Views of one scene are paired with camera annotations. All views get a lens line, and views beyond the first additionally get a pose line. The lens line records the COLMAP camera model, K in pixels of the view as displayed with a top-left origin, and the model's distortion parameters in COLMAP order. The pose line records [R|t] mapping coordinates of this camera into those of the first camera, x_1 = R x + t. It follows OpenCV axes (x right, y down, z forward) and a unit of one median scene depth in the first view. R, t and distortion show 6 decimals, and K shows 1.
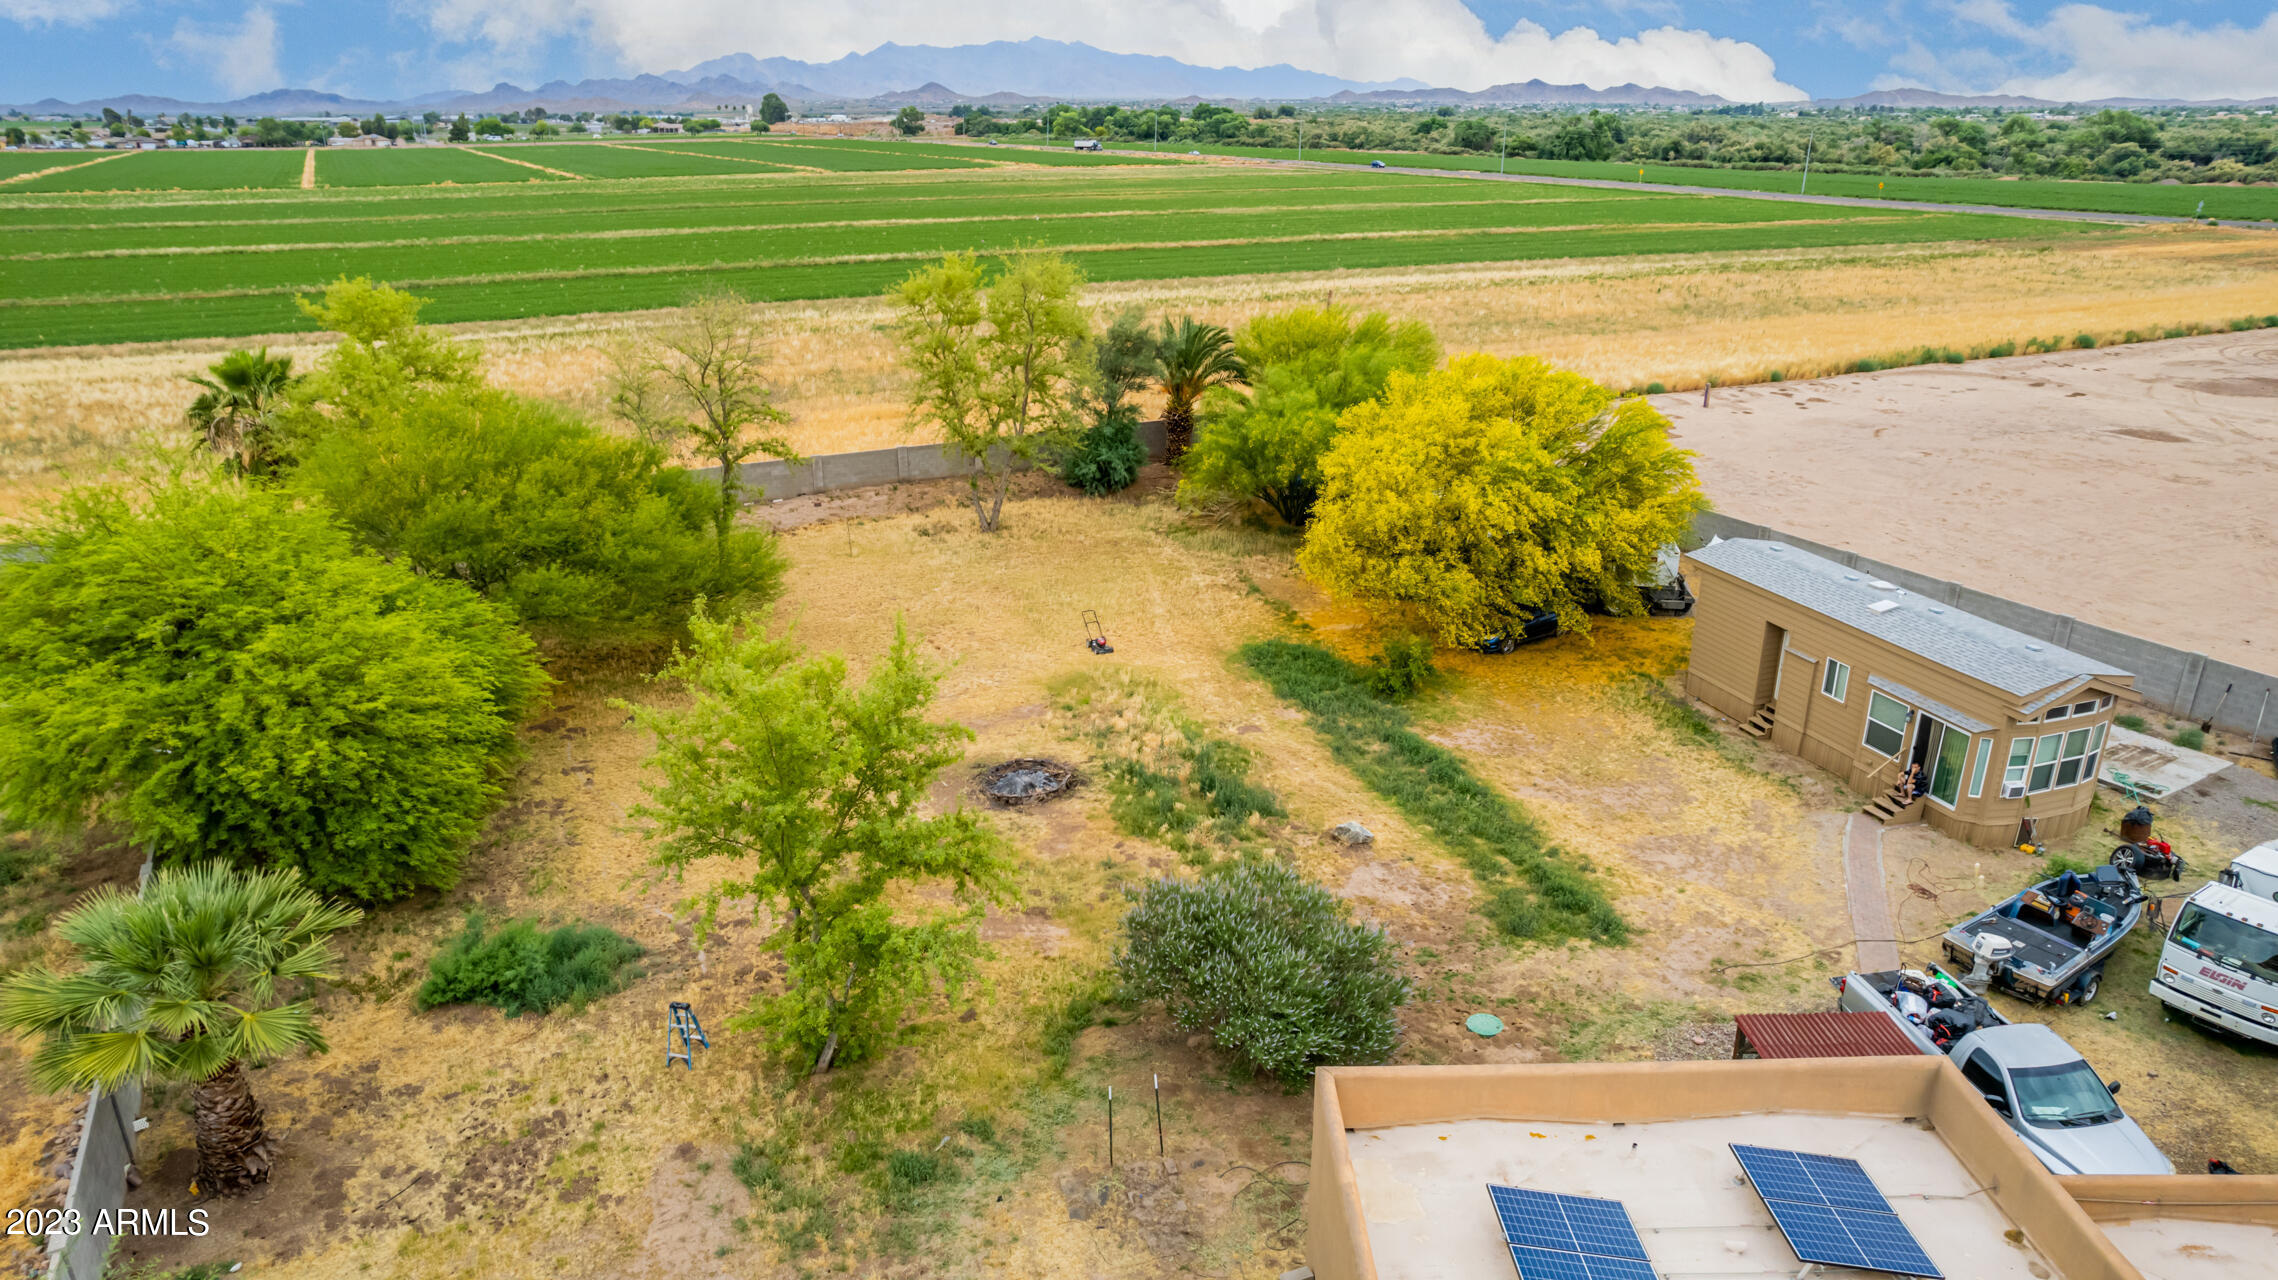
lens RADIAL K [[1460.9, 0, 1134.9], [0, 1460.9, 650.1], [0, 0, 1]] dist [-0.083163, 0.077043]
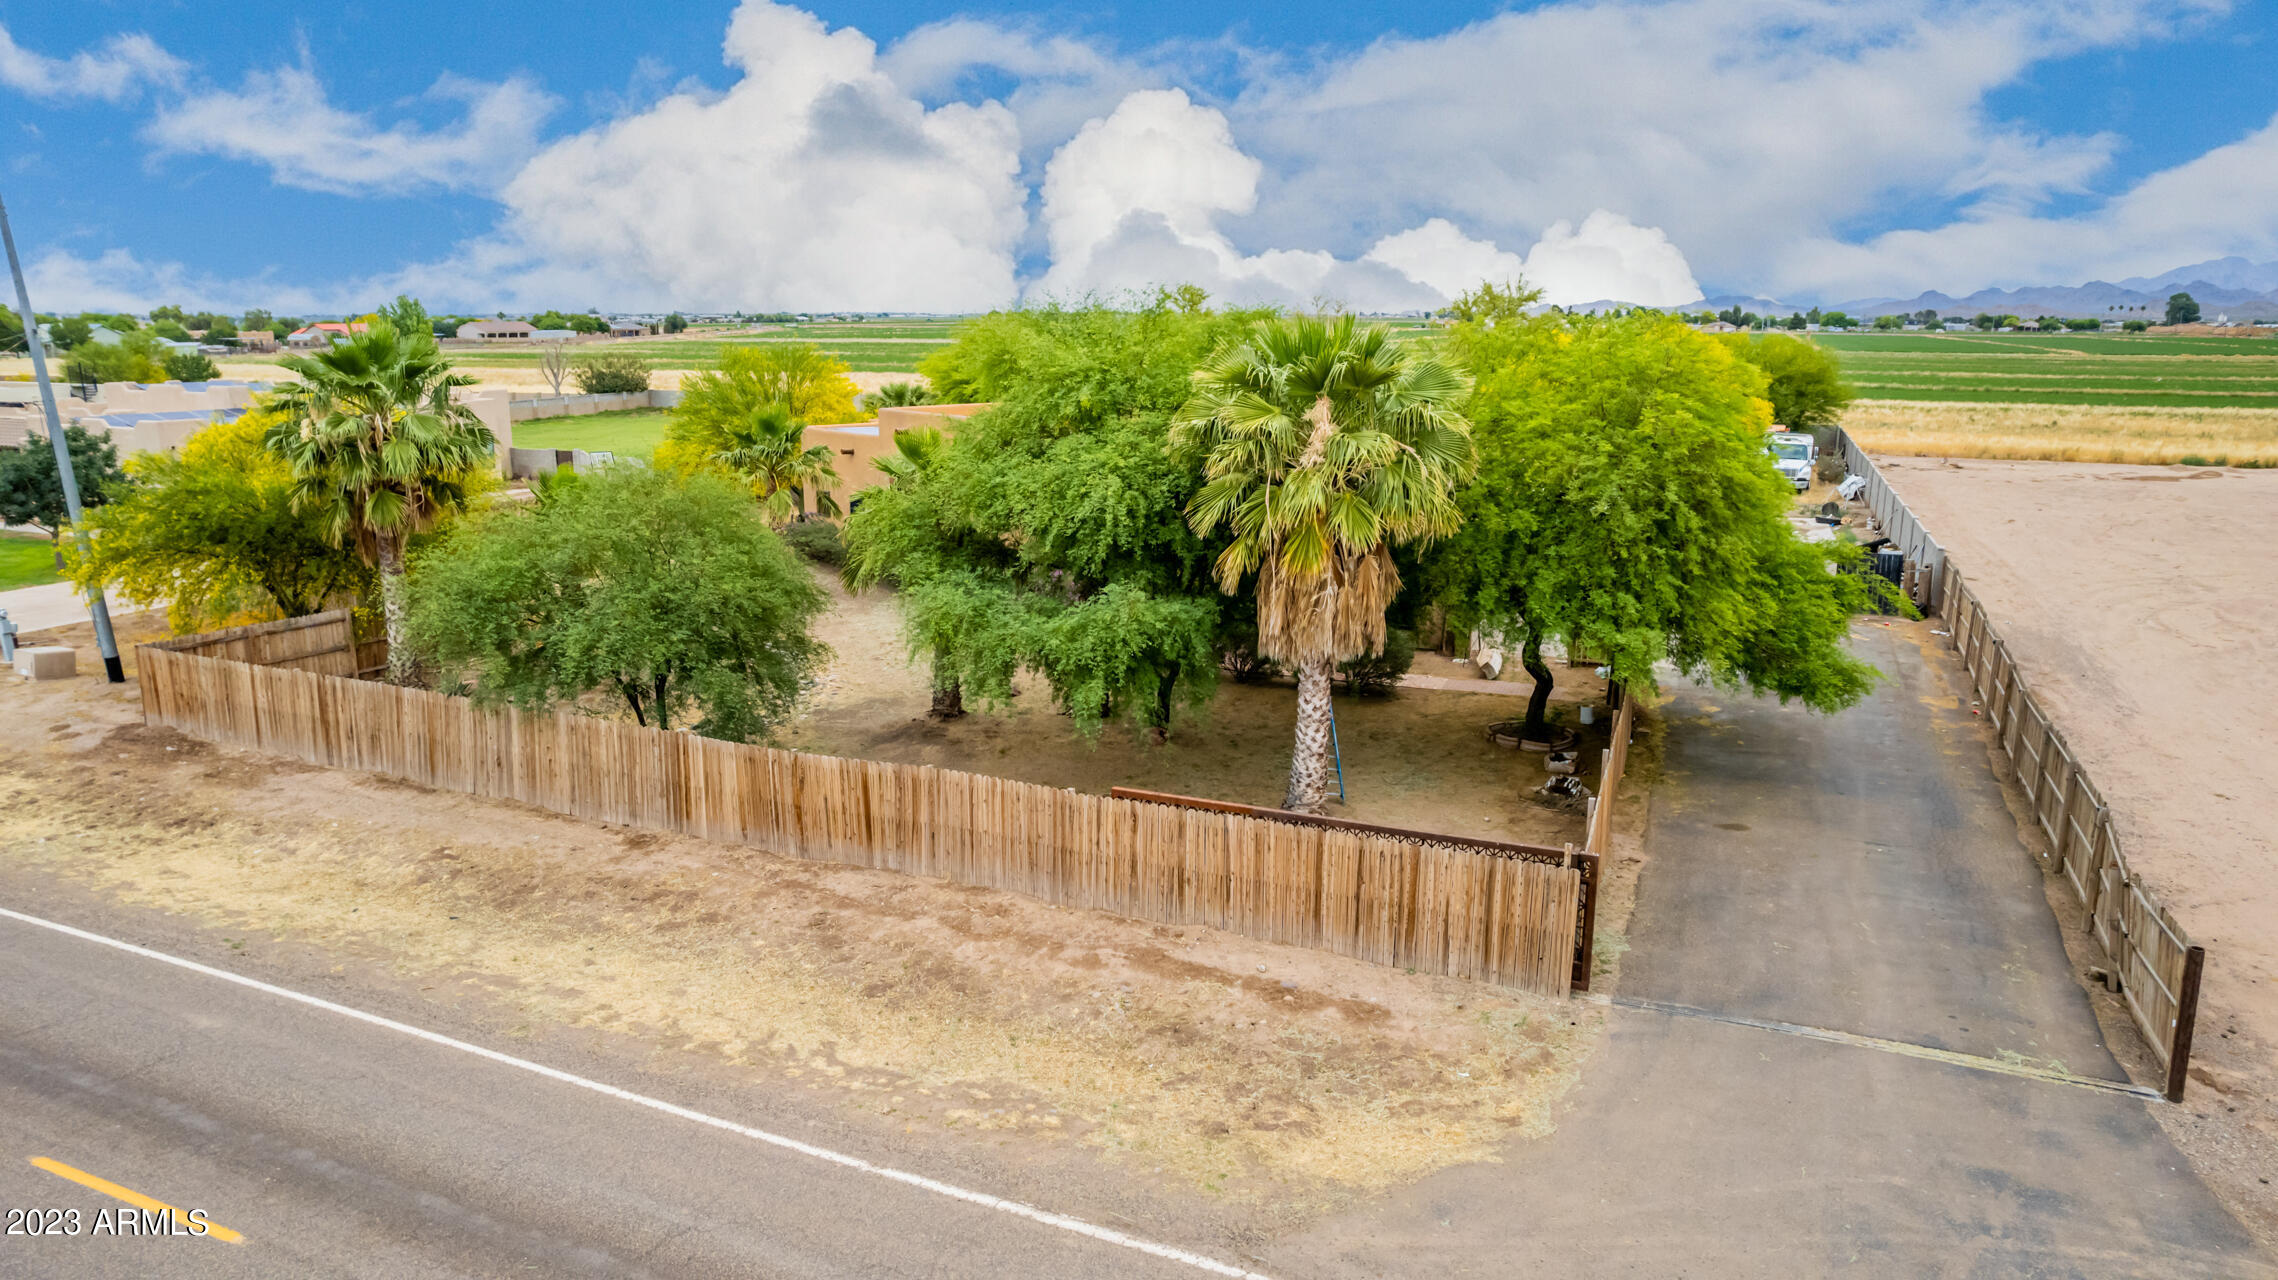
lens RADIAL K [[1460.9, 0, 1134.9], [0, 1460.9, 650.1], [0, 0, 1]] dist [-0.083163, 0.077043]
pose [[0.631056, 0.175051, -0.755728, 0.137365], [-0.273374, 0.961892, -0.005470, 0.036451], [0.725972, 0.210048, 0.654863, -0.043541]]
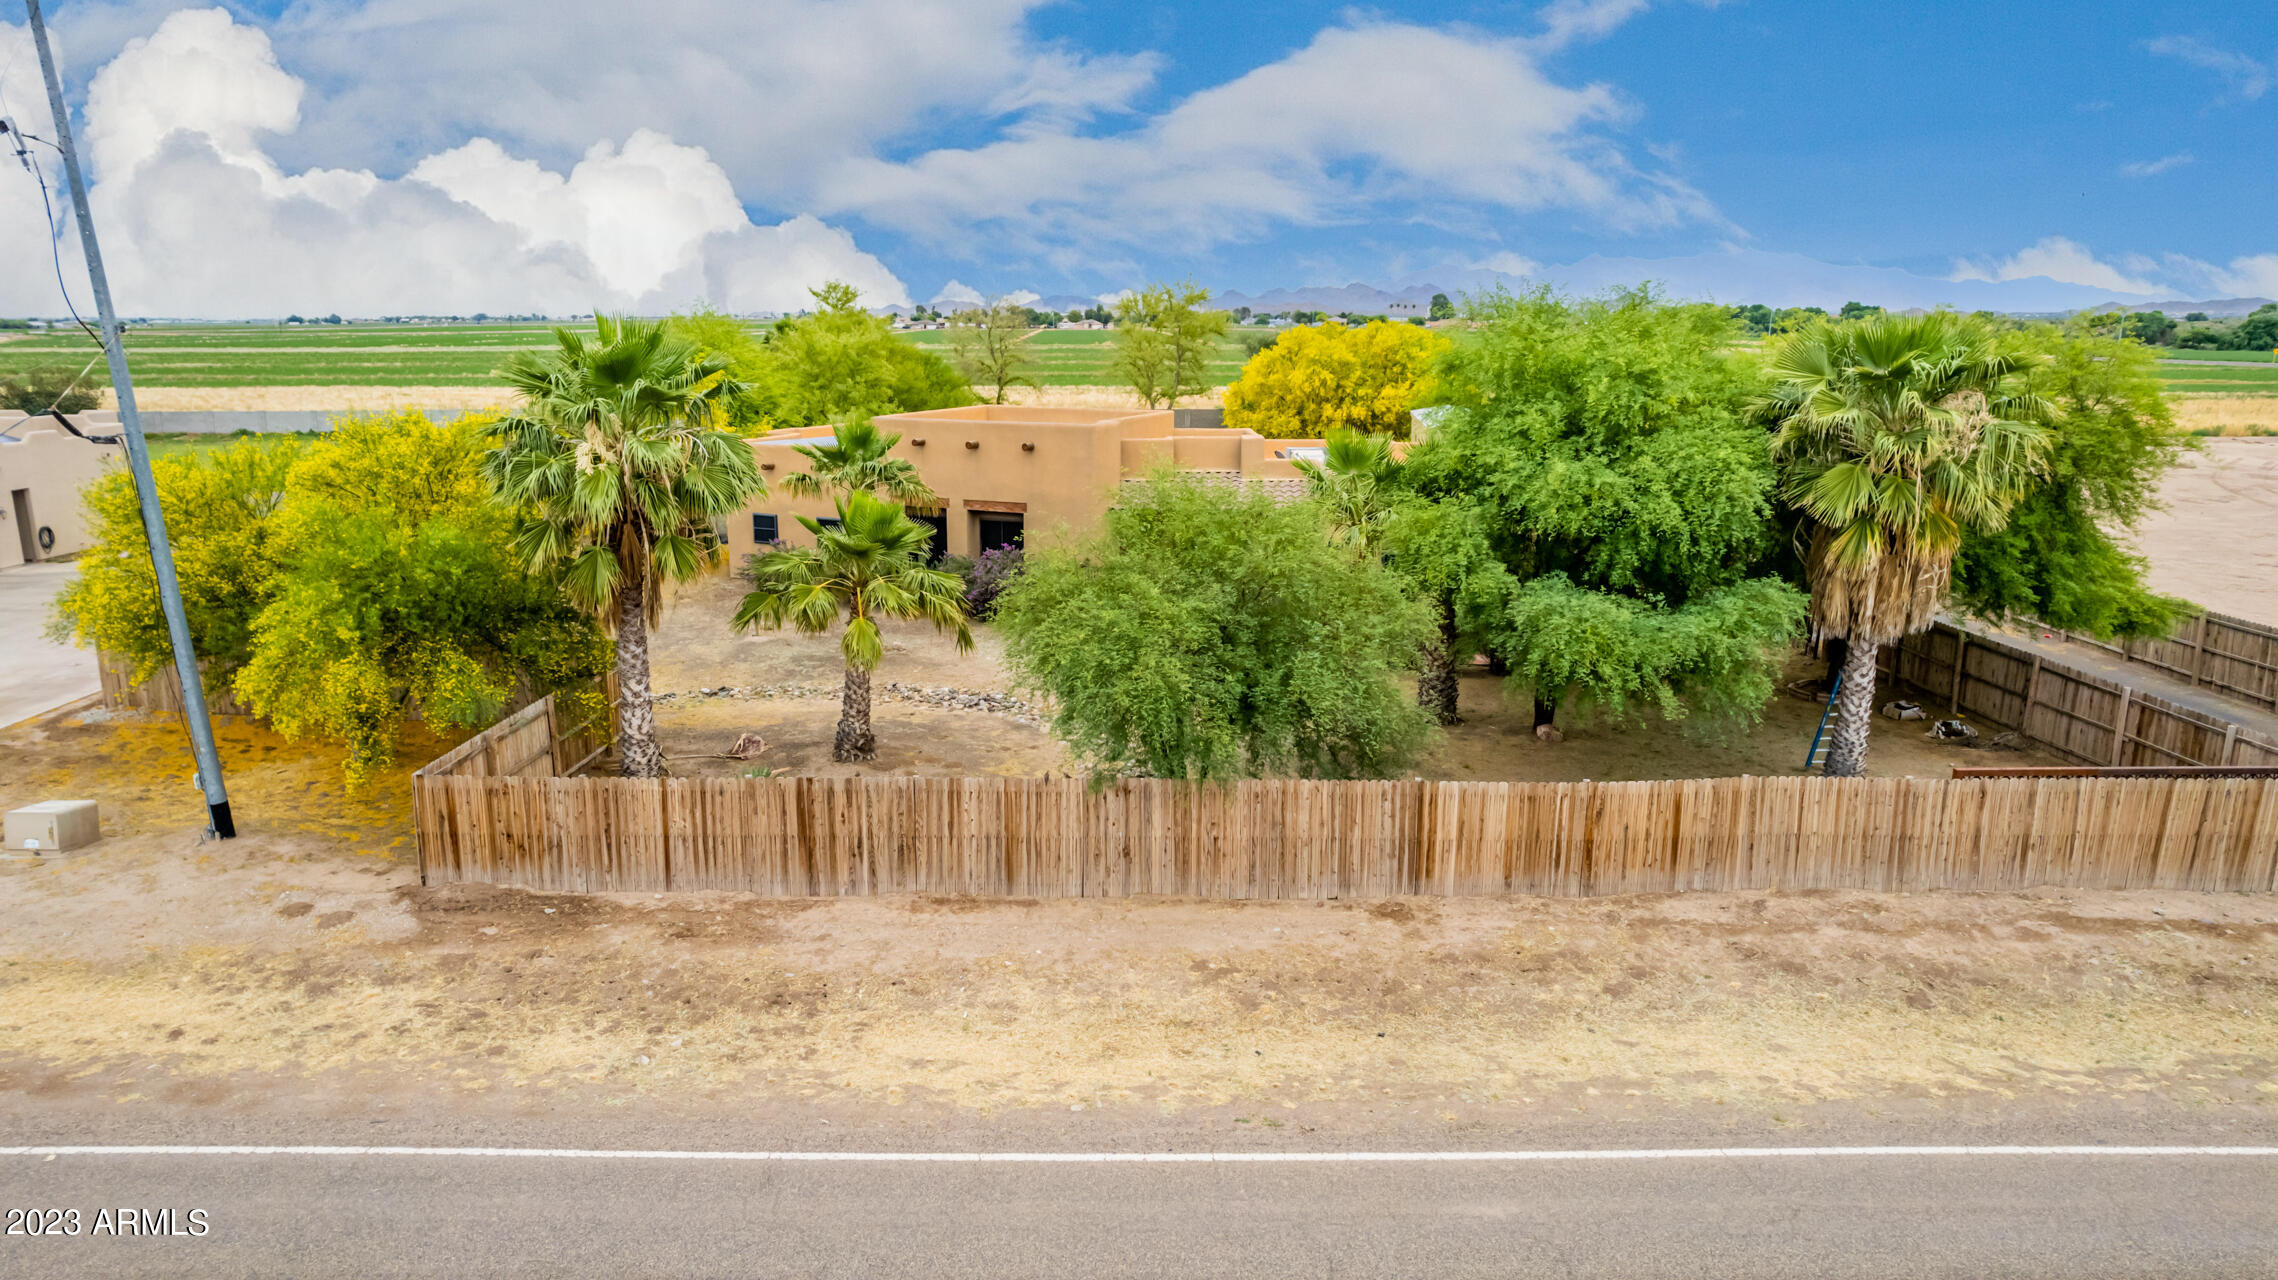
lens RADIAL K [[1460.9, 0, 1134.9], [0, 1460.9, 650.1], [0, 0, 1]] dist [-0.083163, 0.077043]
pose [[0.898002, 0.099771, -0.428531, 0.092203], [-0.155948, 0.982896, -0.097957, 0.046985], [0.411428, 0.154794, 0.898202, -0.070535]]
